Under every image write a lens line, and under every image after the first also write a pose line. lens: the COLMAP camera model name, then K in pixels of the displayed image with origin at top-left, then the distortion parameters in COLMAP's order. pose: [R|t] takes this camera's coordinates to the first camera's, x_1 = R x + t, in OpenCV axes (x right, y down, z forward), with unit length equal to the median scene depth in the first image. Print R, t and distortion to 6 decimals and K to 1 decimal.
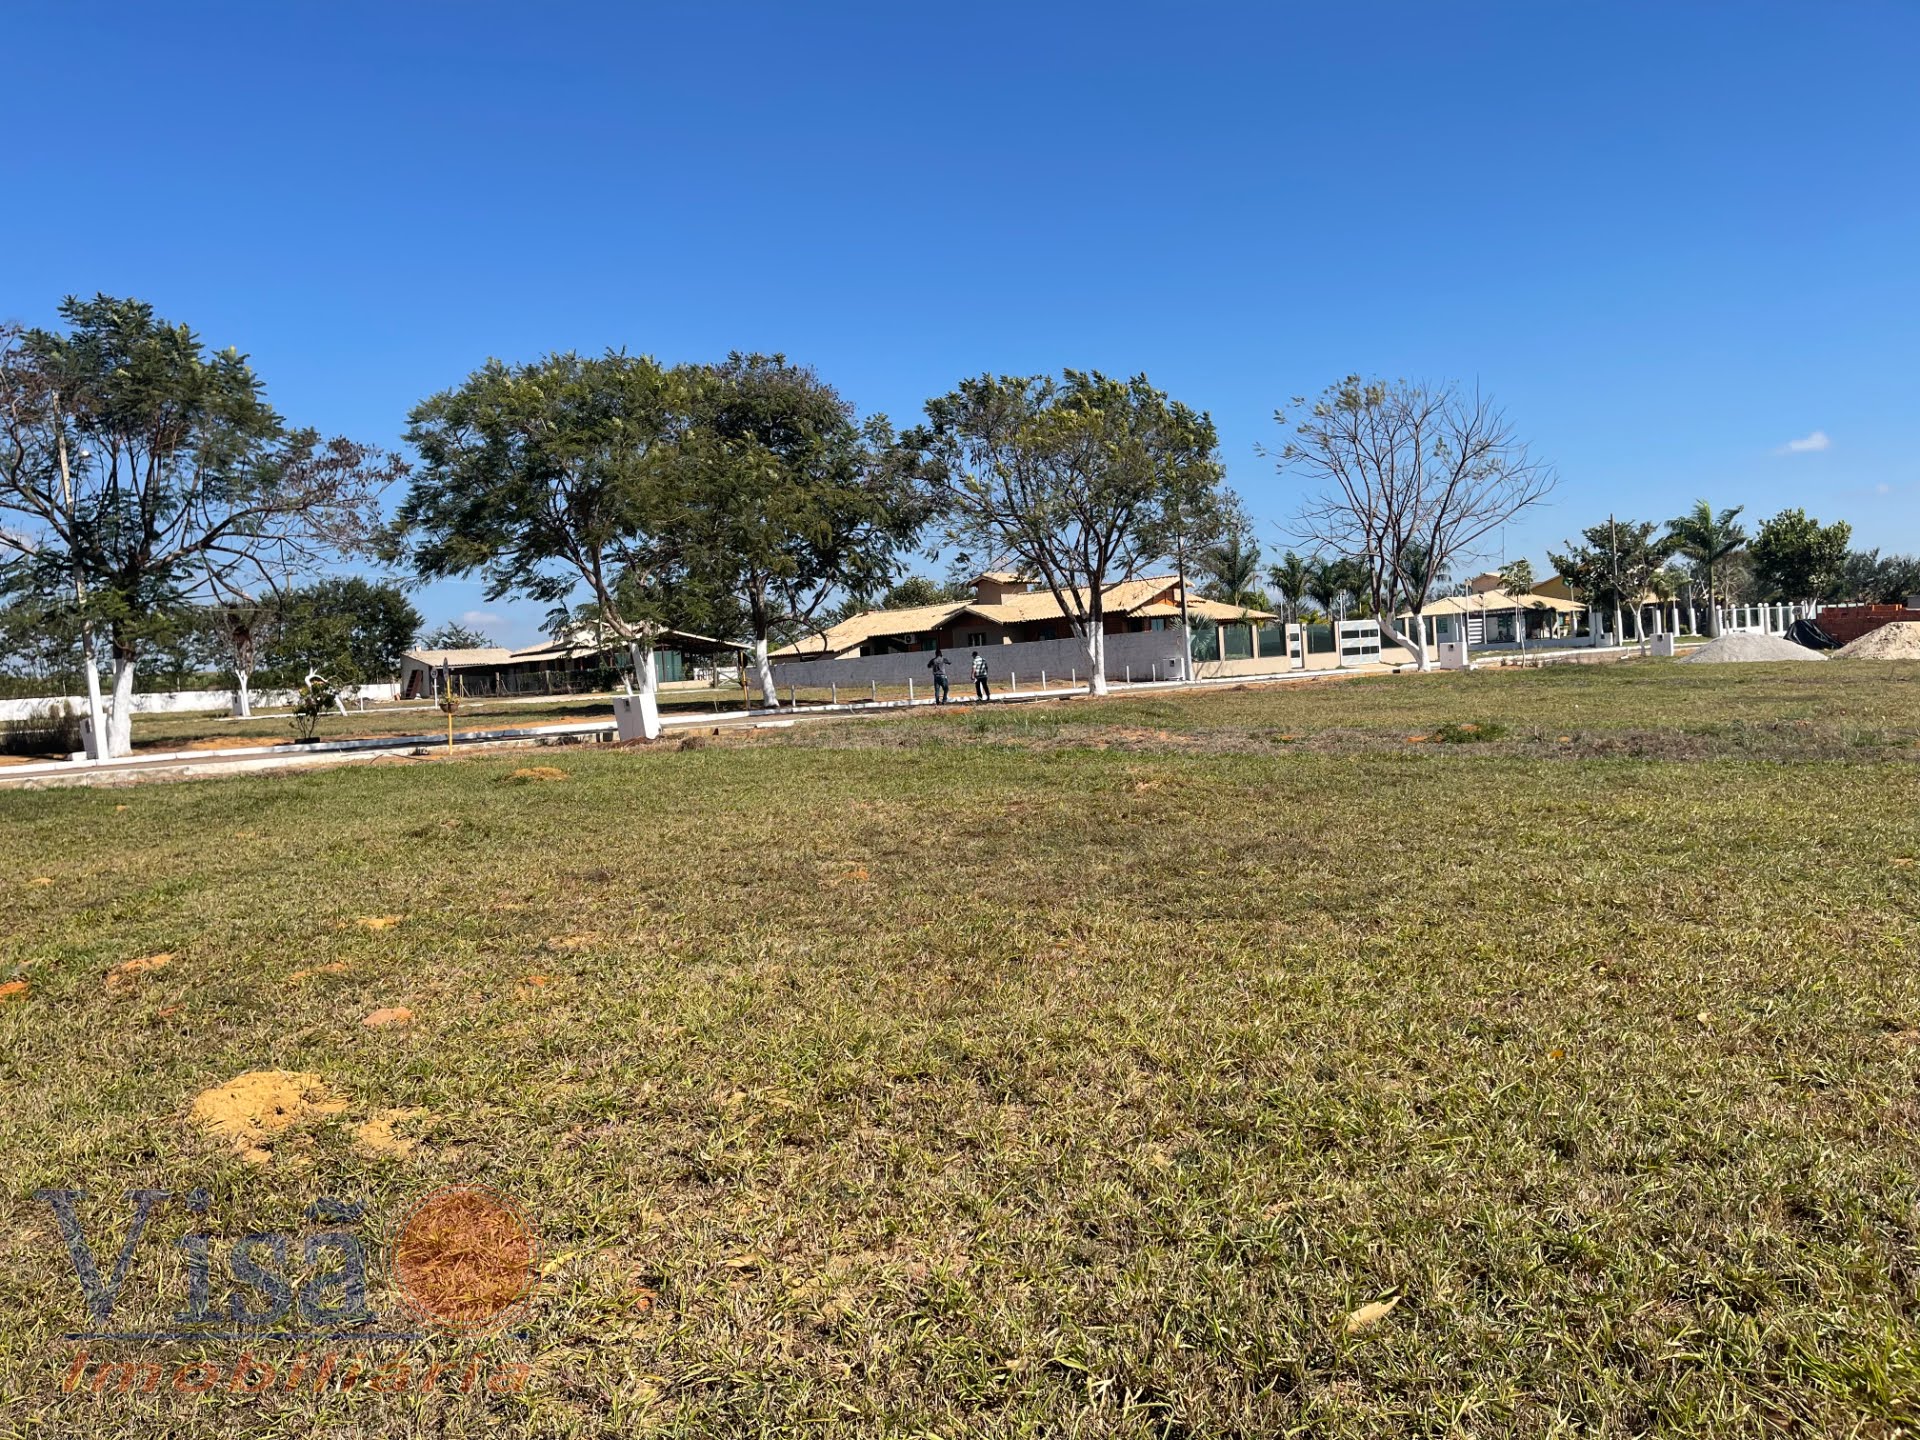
lens RADIAL K [[1440.3, 0, 965.9], [0, 1440.3, 727.4], [0, 0, 1]] dist [0.084098, -0.104464]
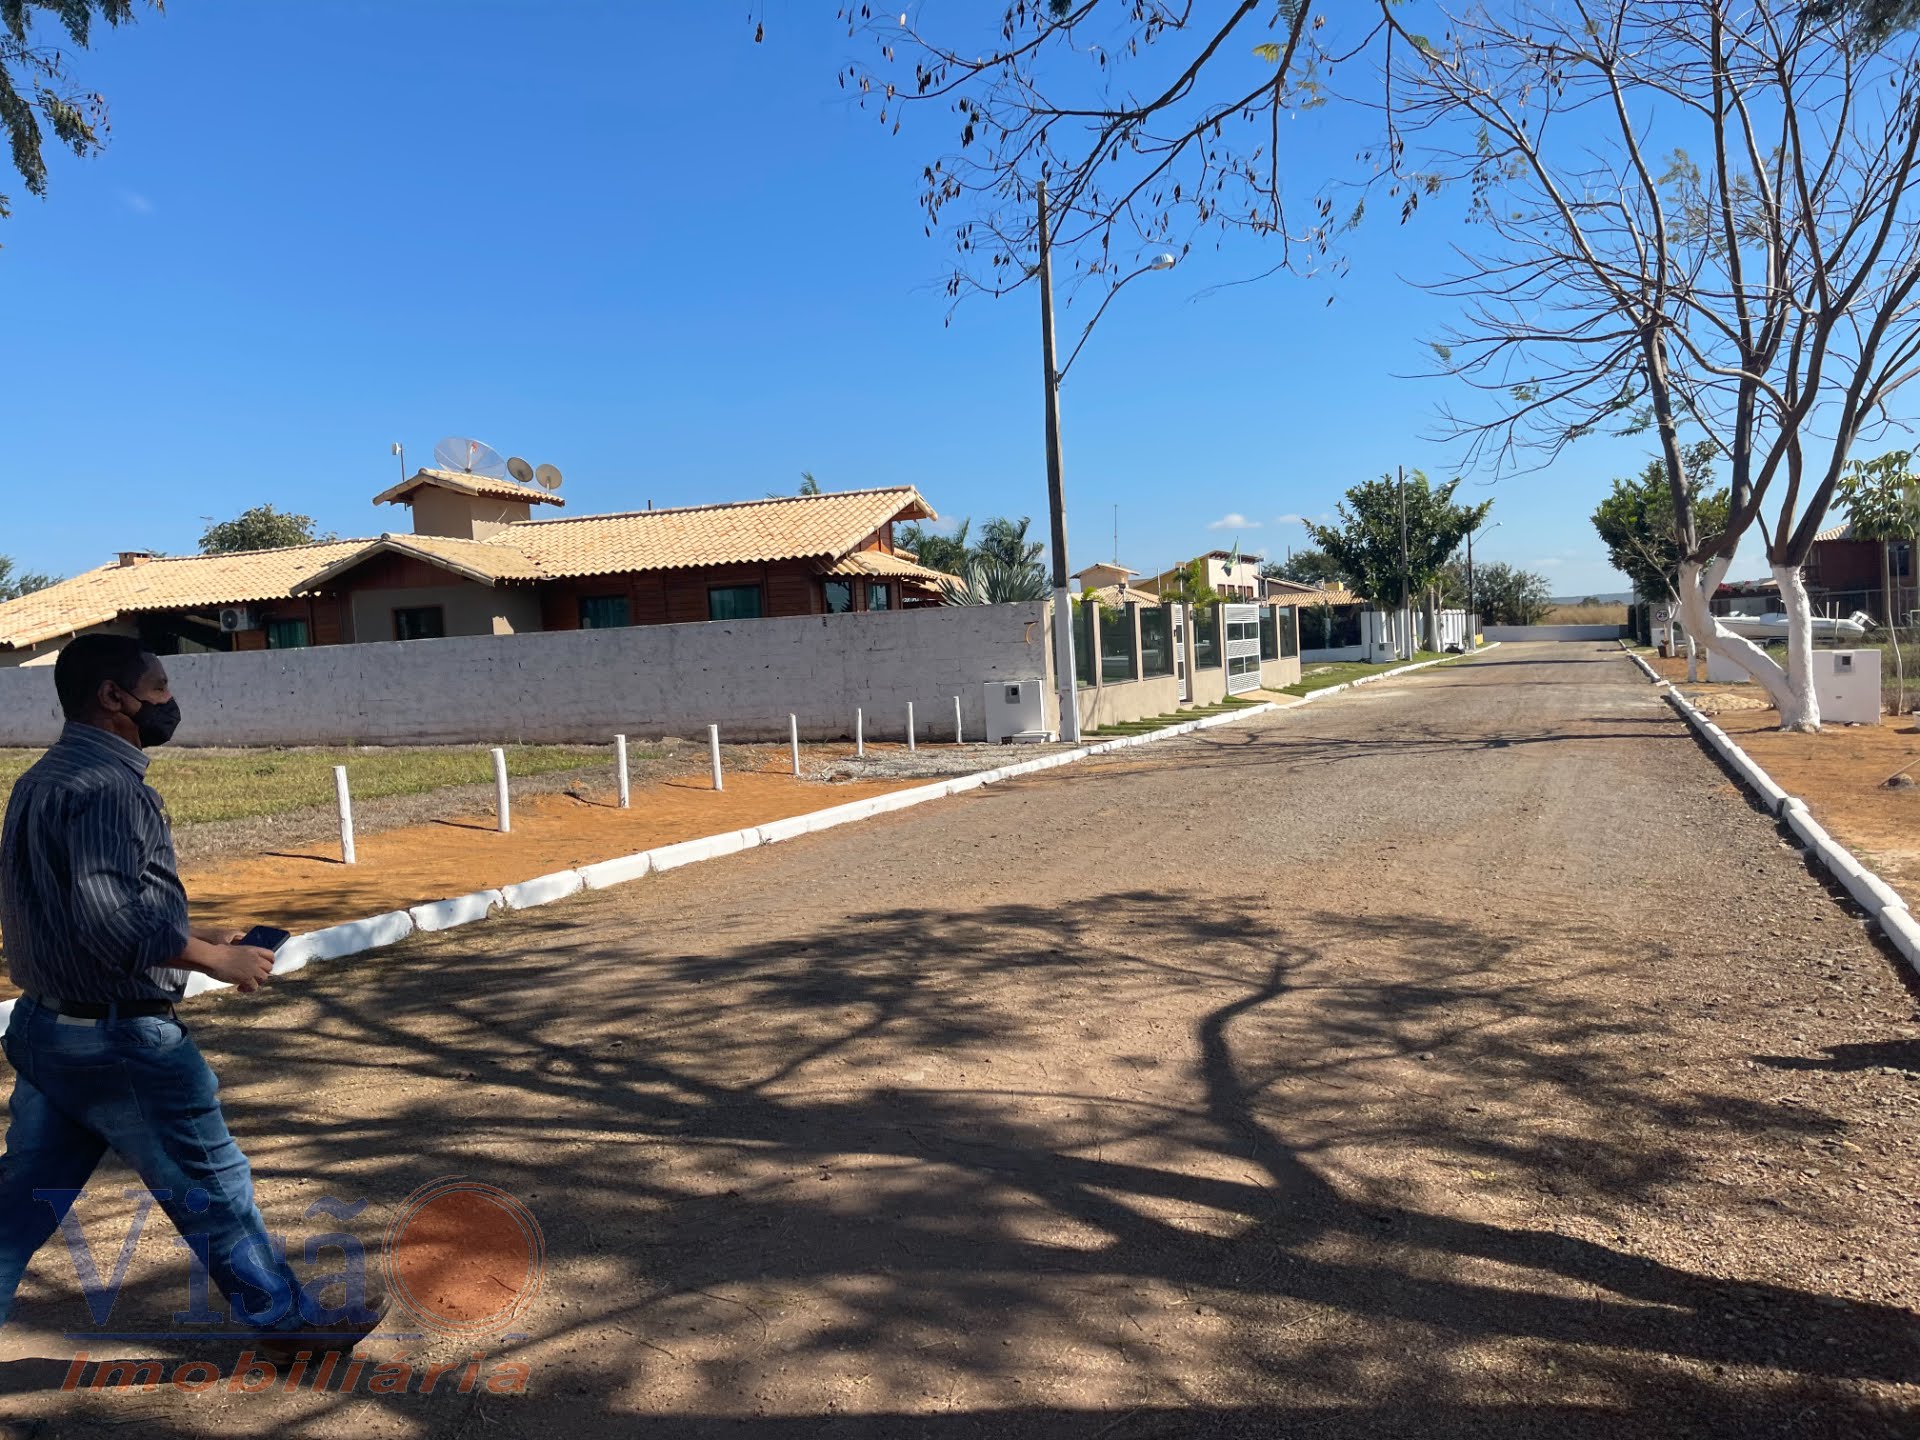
lens RADIAL K [[1440.3, 0, 954.6], [0, 1440.3, 716.9], [0, 0, 1]] dist [0.084098, -0.104464]
pose [[0.922044, -0.000605, 0.387085, -0.020272], [0.005562, 0.999916, -0.011688, -0.052781], [-0.387045, 0.012930, 0.921970, 1.029131]]
